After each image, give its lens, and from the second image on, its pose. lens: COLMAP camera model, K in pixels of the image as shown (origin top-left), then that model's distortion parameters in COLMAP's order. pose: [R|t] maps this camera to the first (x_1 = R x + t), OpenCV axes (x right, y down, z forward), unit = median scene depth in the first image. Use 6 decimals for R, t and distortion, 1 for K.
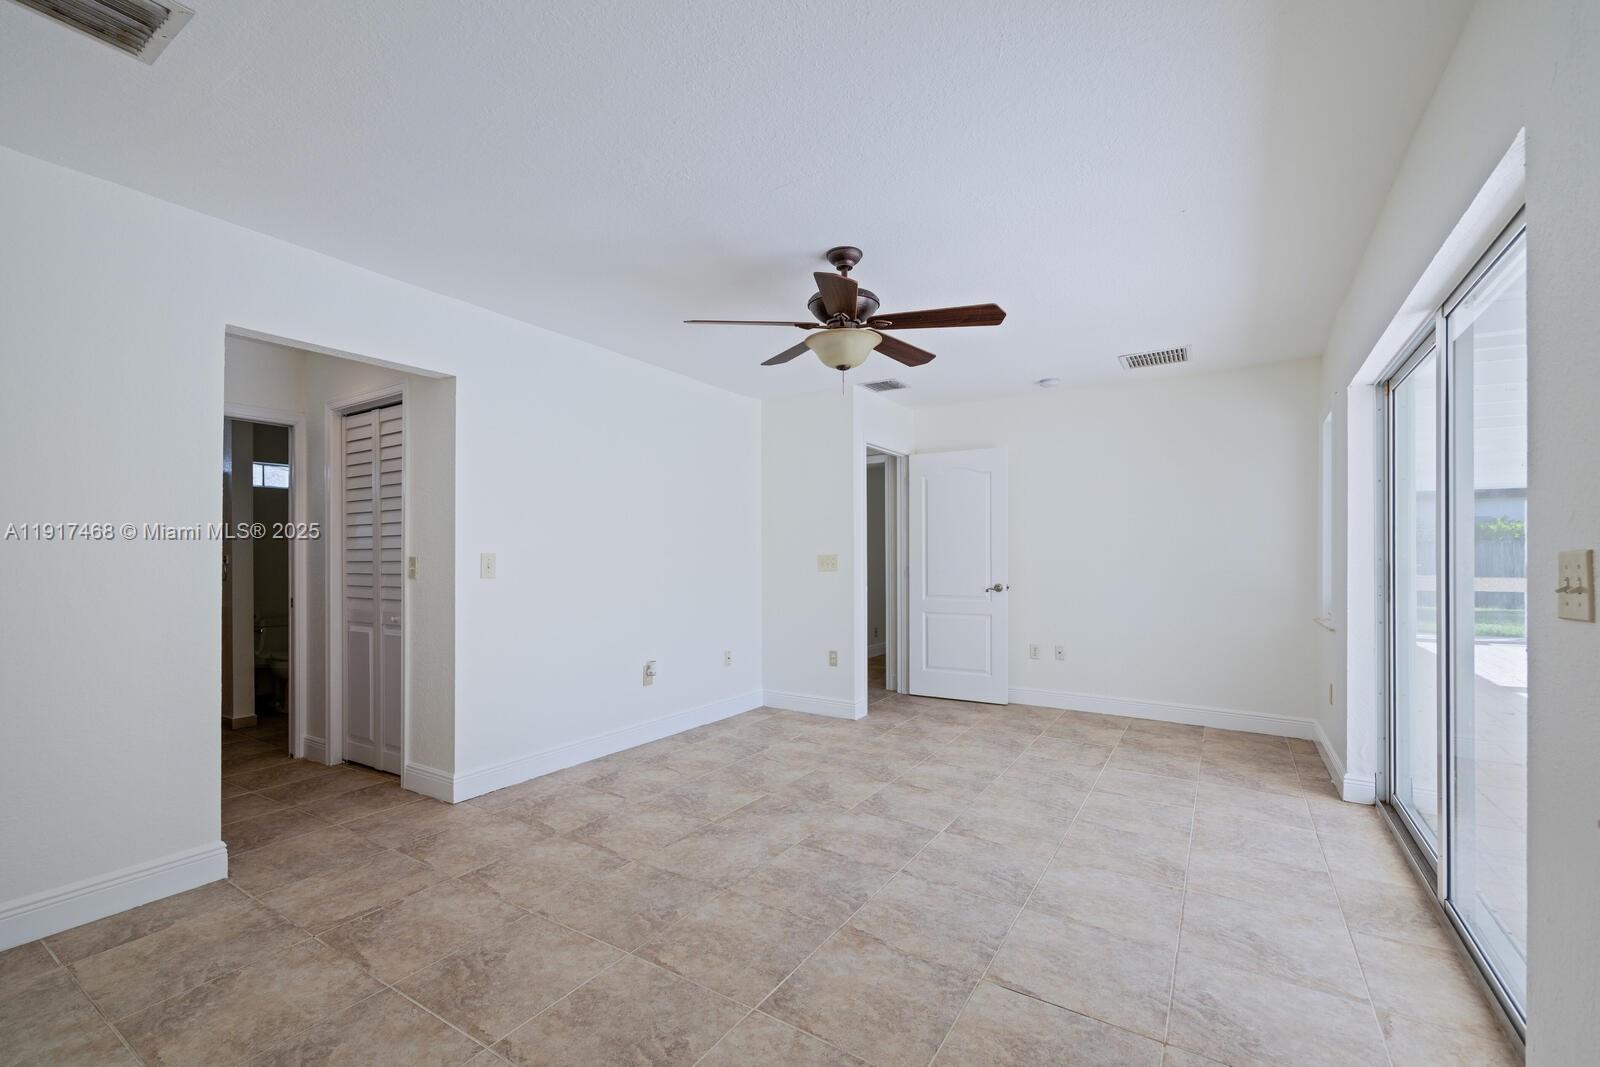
lens RADIAL K [[686.1, 0, 806.9], [0, 686.1, 539.9], [0, 0, 1]] dist [0.001074, 0.000630]
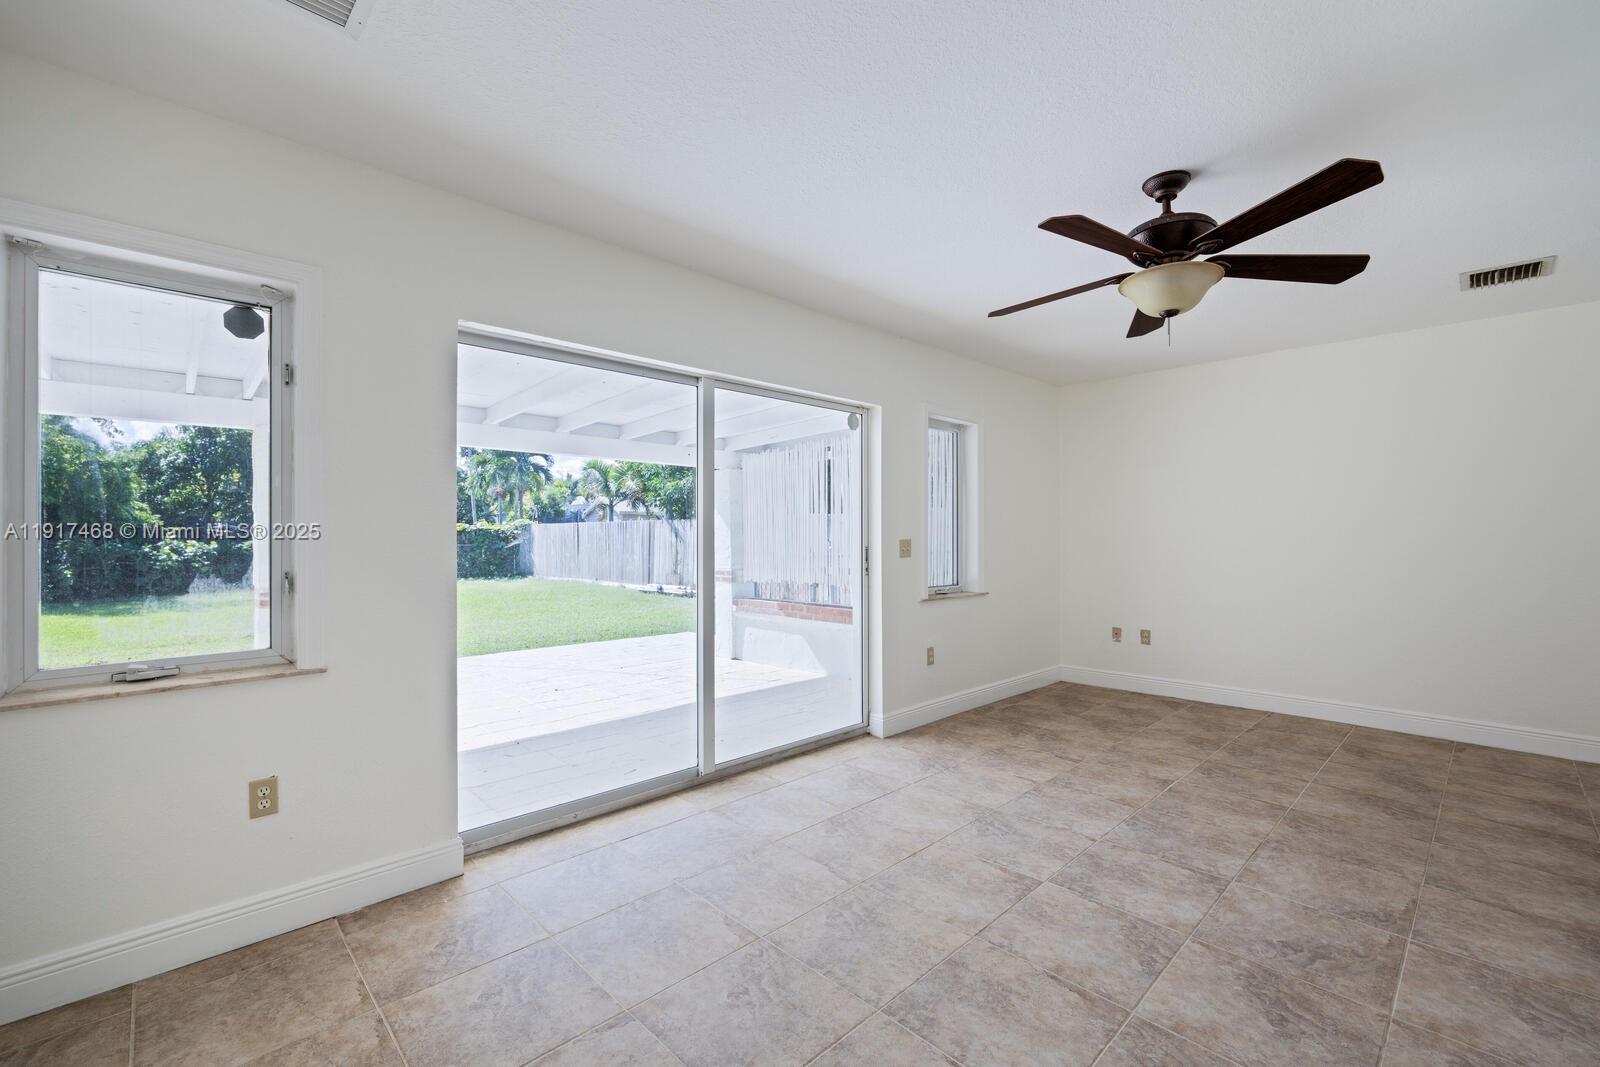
lens RADIAL K [[686.1, 0, 806.9], [0, 686.1, 539.9], [0, 0, 1]] dist [0.001074, 0.000630]
pose [[-0.970796, 0.006509, 0.239820, 0.297918], [0.000898, 0.999723, -0.023497, 0.045004], [-0.239907, -0.022596, -0.970533, 2.033077]]
